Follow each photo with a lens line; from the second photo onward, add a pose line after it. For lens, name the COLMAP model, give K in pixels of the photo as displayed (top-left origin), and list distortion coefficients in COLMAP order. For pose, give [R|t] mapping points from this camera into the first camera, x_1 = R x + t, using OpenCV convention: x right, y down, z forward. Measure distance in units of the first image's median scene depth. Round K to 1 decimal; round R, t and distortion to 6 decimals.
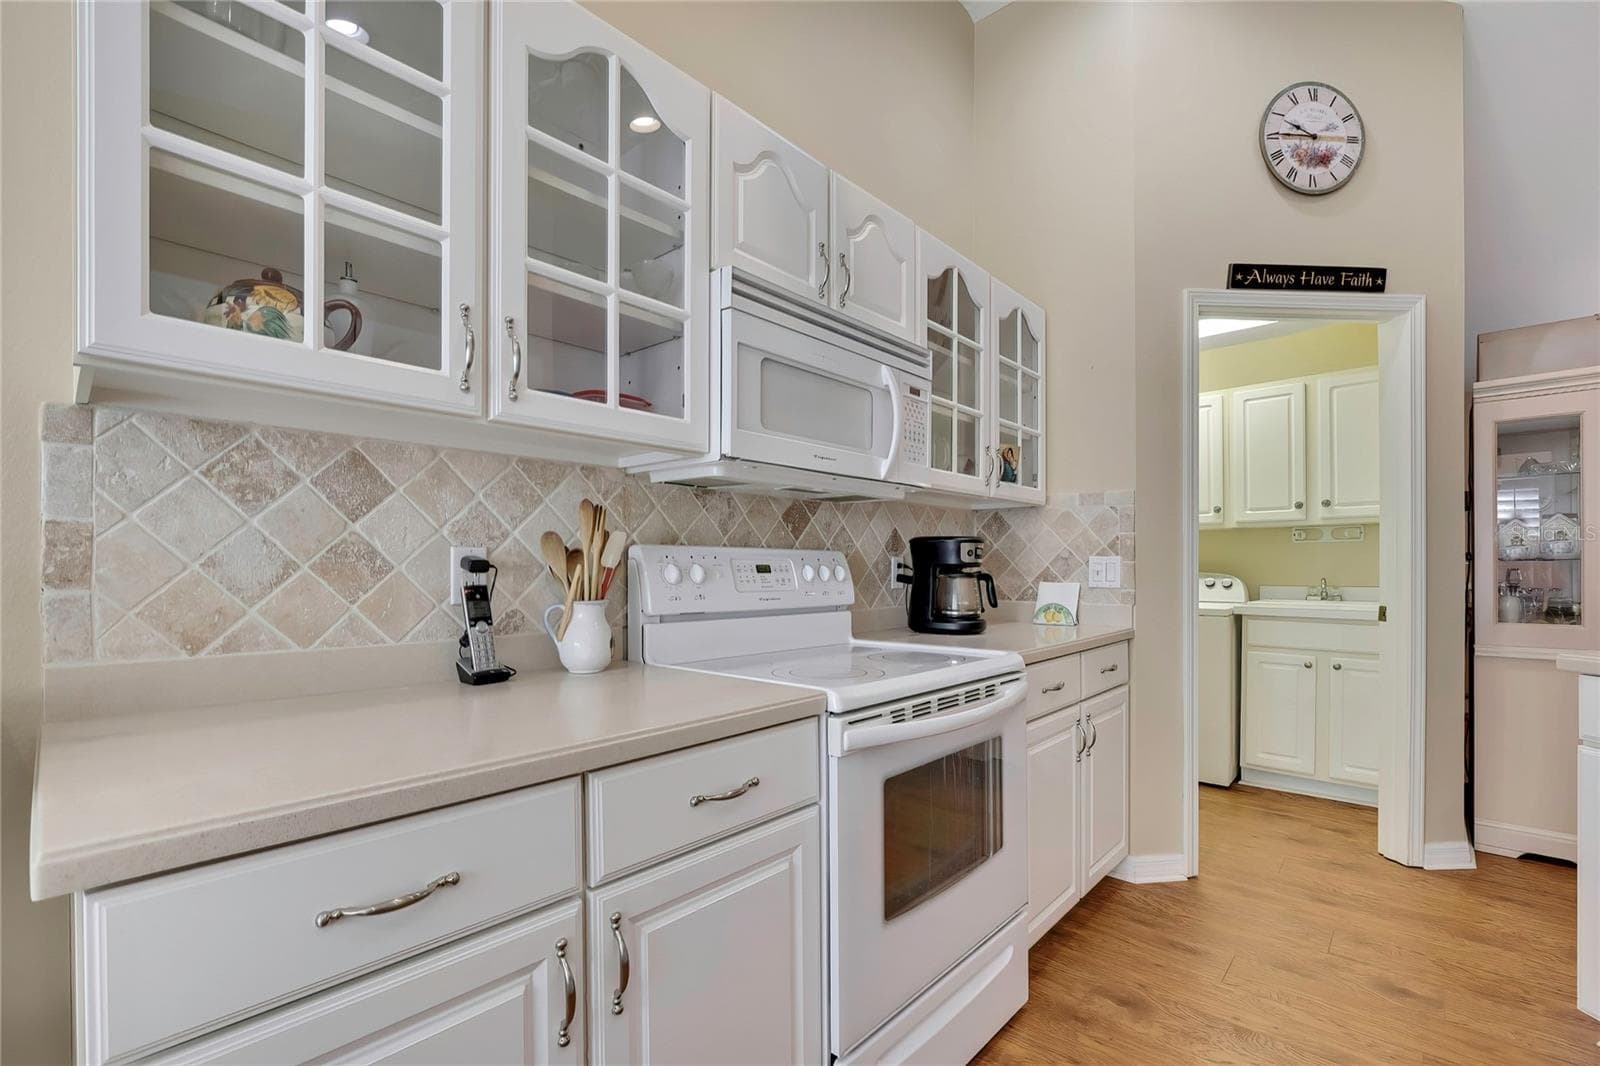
lens RADIAL K [[673.4, 0, 741.9], [0, 673.4, 571.4], [0, 0, 1]] dist [-0.006740, -0.003000]
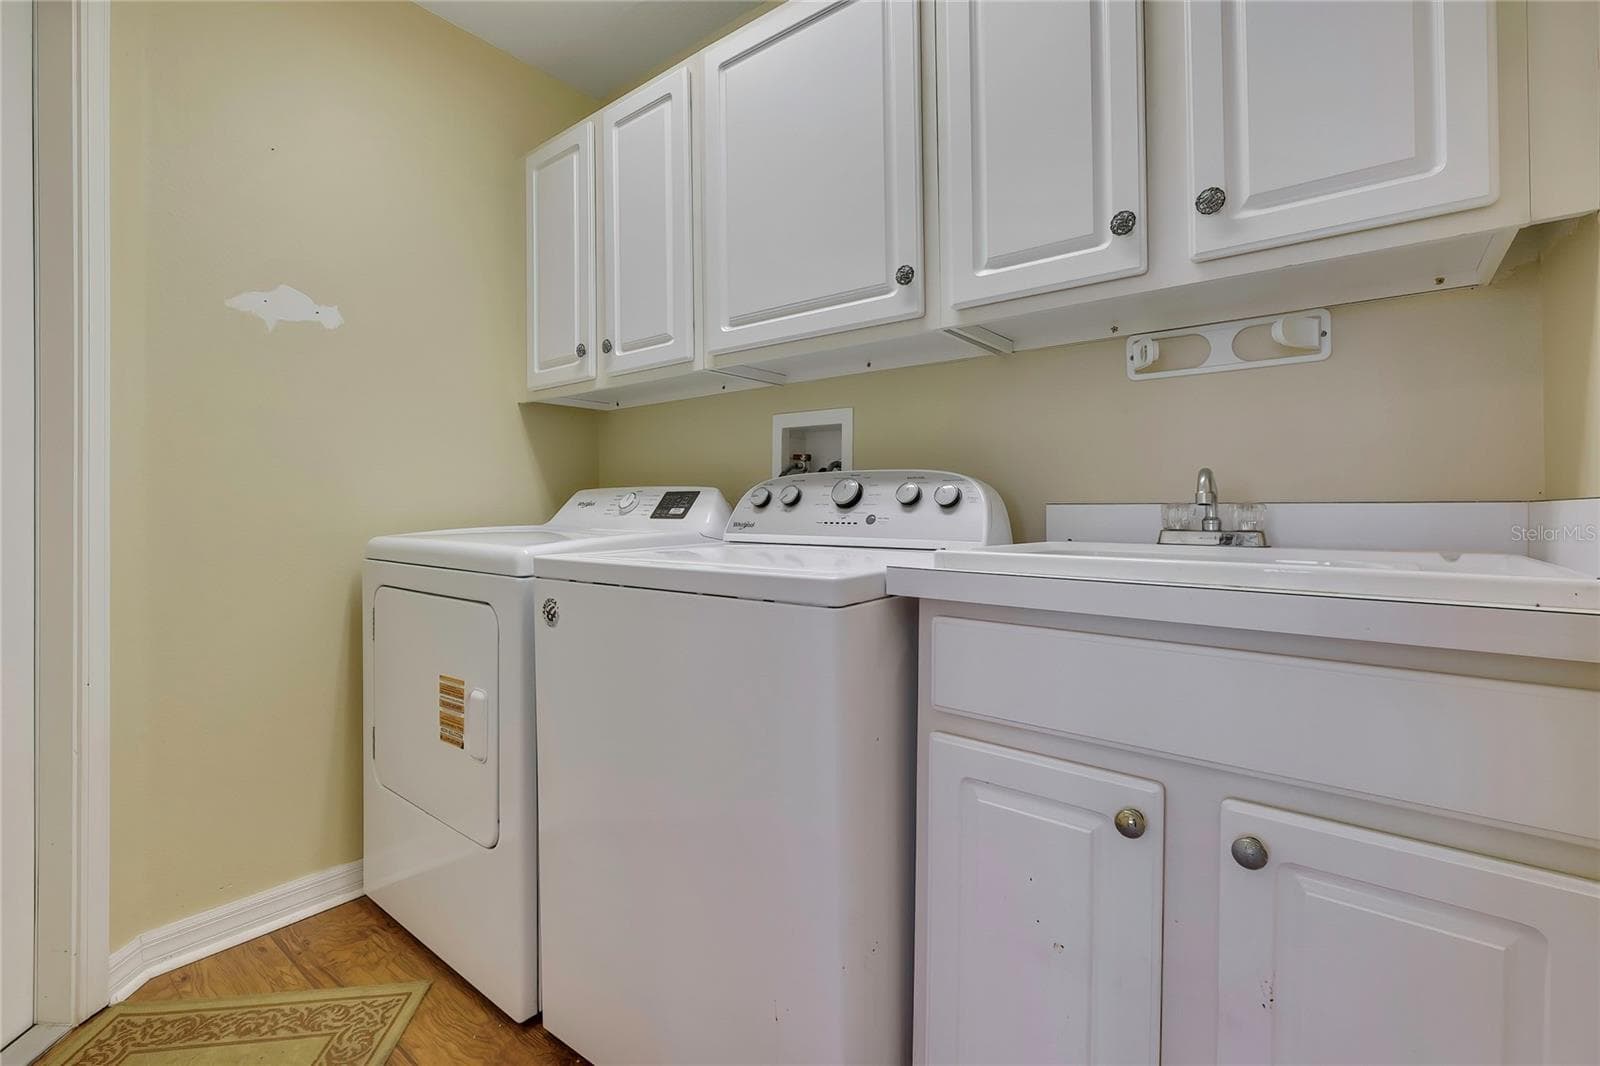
lens RADIAL K [[726.7, 0, 704.4], [0, 726.7, 497.3], [0, 0, 1]] dist [0.027779, 0.000527]
pose [[0.996713, 0.001211, 0.081010, 0.617933], [-0.000563, 0.999968, -0.008015, 0.024158], [-0.081017, 0.007943, 0.996681, 0.687956]]
